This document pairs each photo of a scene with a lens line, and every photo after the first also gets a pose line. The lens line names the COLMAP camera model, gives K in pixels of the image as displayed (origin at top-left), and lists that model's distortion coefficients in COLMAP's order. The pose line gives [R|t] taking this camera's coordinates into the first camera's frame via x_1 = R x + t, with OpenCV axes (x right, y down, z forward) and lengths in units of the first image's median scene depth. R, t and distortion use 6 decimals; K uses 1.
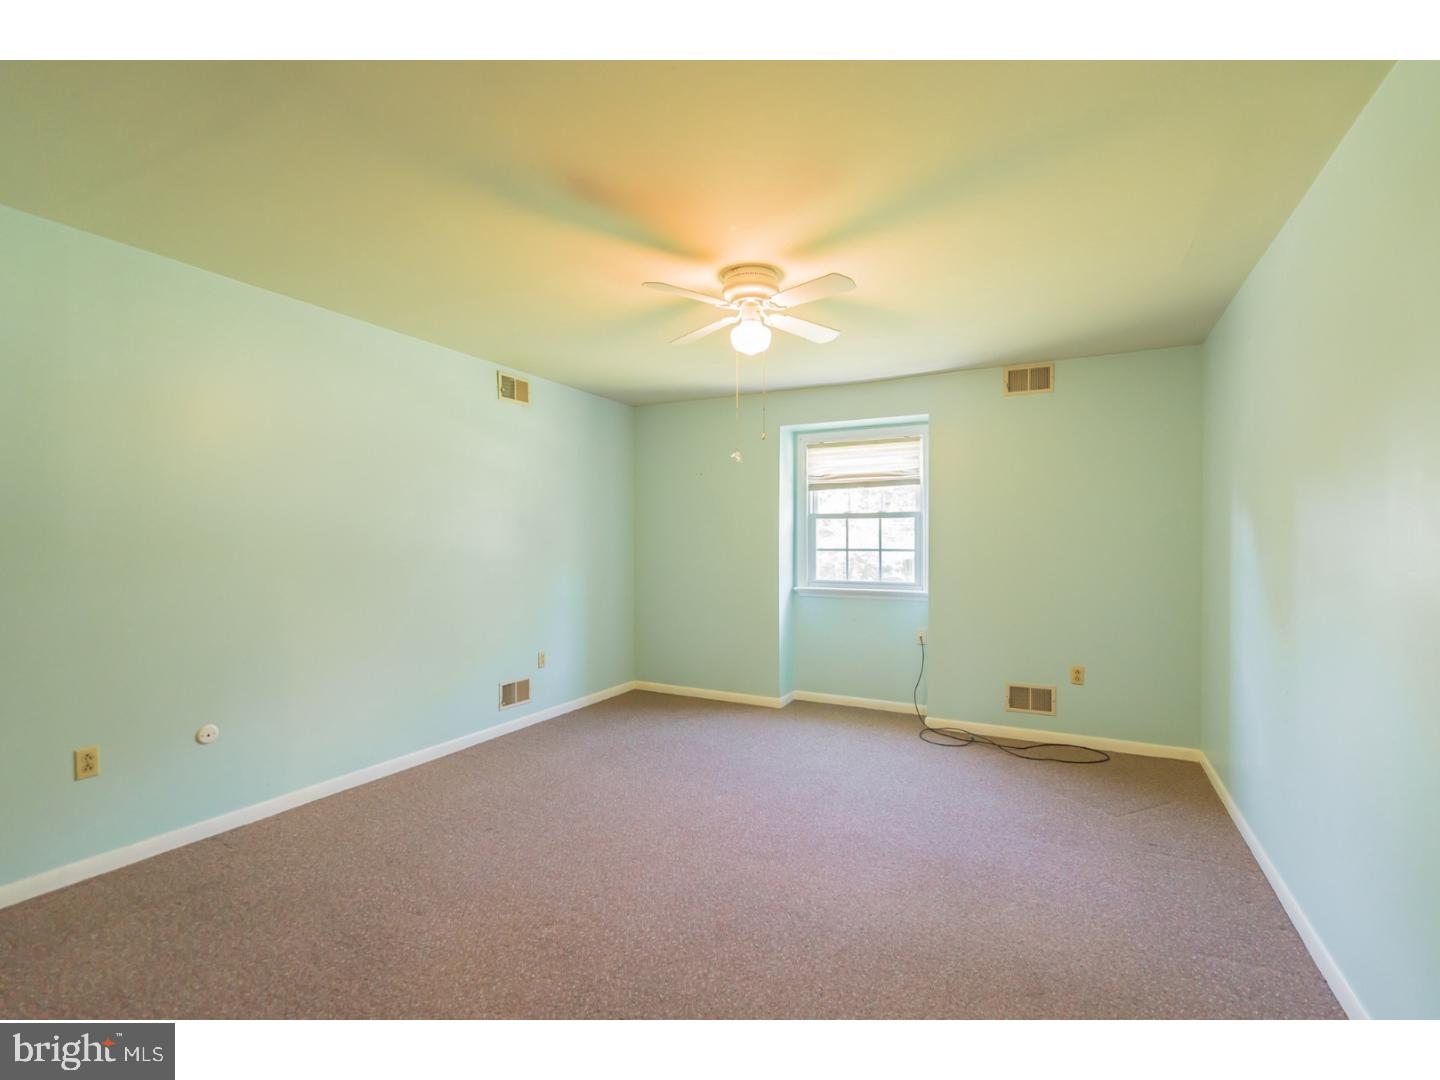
lens RADIAL K [[664.4, 0, 717.6], [0, 664.4, 537.0], [0, 0, 1]] dist [-0.029248, -0.001642]
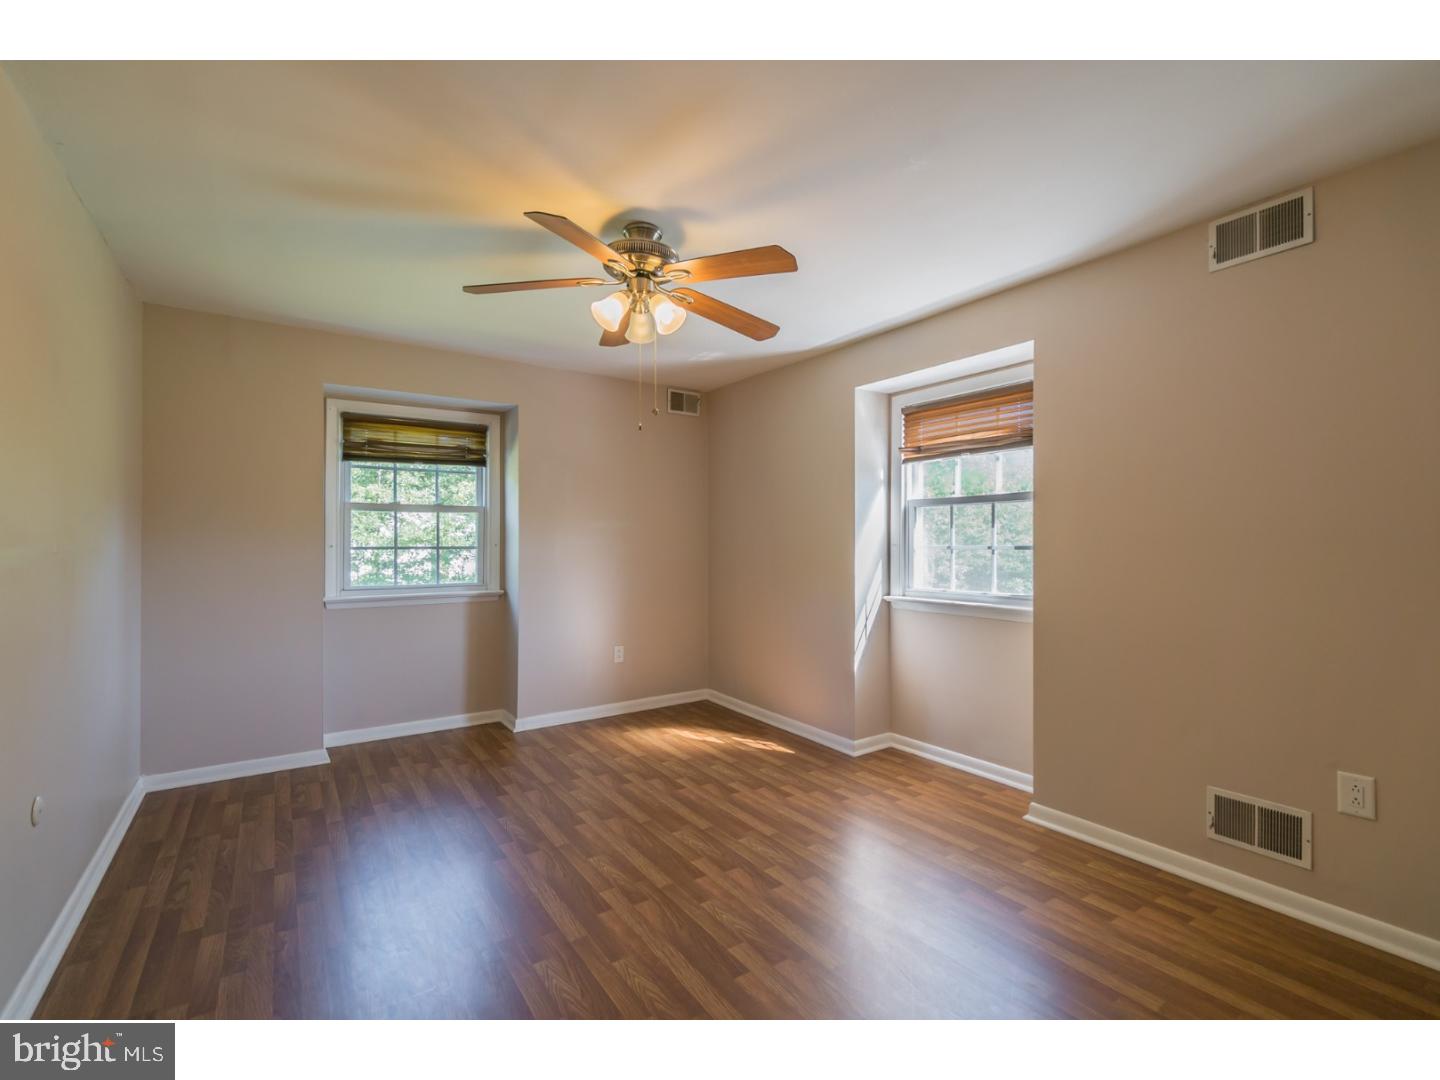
lens RADIAL K [[664.4, 0, 717.9], [0, 664.4, 544.0], [0, 0, 1]] dist [-0.029248, -0.001642]
pose [[0.682690, -0.008557, -0.730658, 0.561928], [0.014055, 0.999900, 0.001421, 0.009155], [0.730573, -0.011240, 0.682743, 0.320104]]
